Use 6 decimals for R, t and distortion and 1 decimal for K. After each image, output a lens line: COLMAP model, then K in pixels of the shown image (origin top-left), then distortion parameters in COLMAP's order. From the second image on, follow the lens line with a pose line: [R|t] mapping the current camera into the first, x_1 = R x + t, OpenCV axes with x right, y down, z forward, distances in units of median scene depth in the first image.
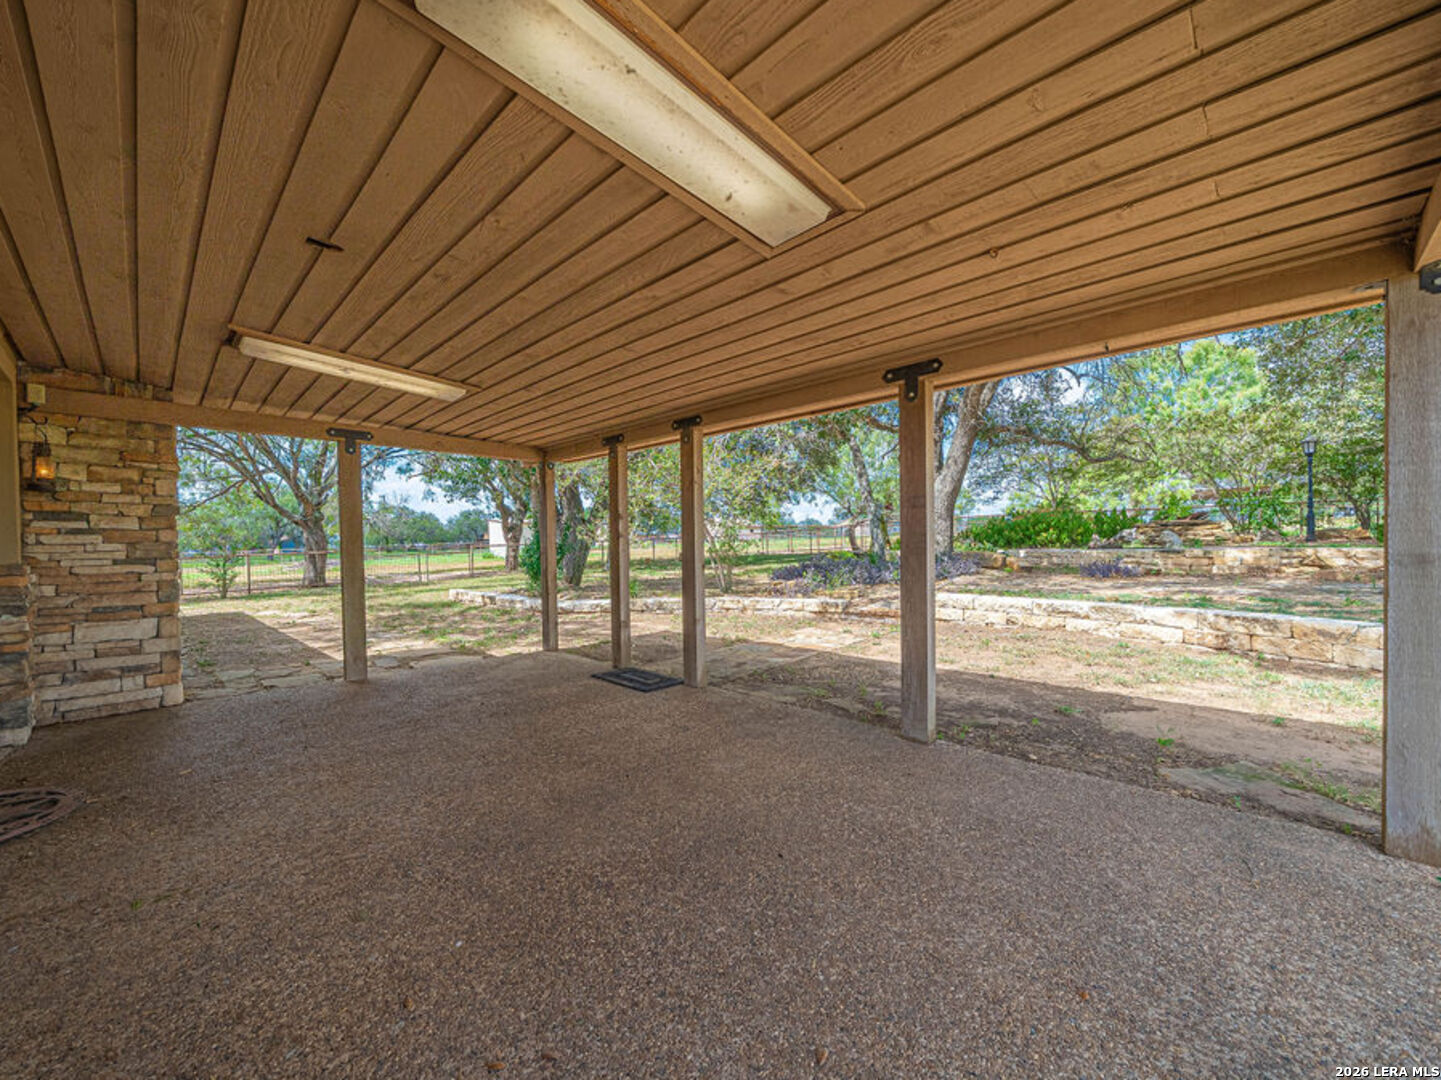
lens RADIAL K [[555.4, 0, 725.2], [0, 555.4, 547.9], [0, 0, 1]] dist [0.001370, -0.000051]
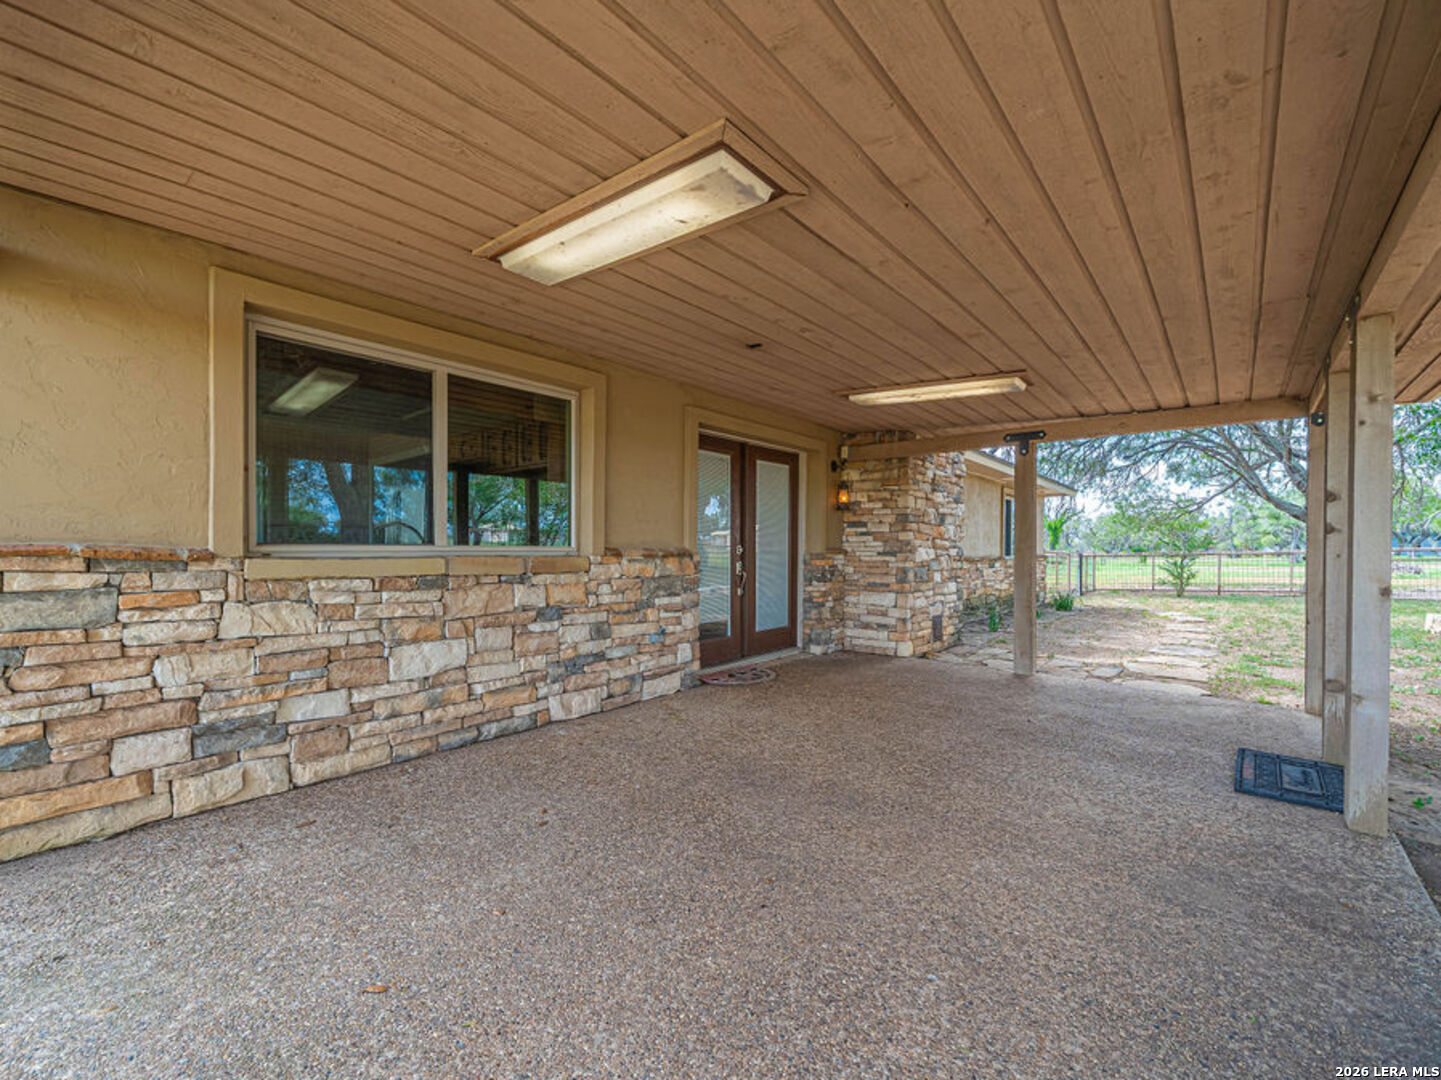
lens RADIAL K [[620.4, 0, 726.1], [0, 620.4, 541.7], [0, 0, 1]] dist [-0.004167, 0.000000]
pose [[0.070912, 0.002562, -0.997479, 0.575645], [-0.011152, 0.999936, 0.001776, -0.005578], [0.997420, 0.010998, 0.070936, 0.477146]]
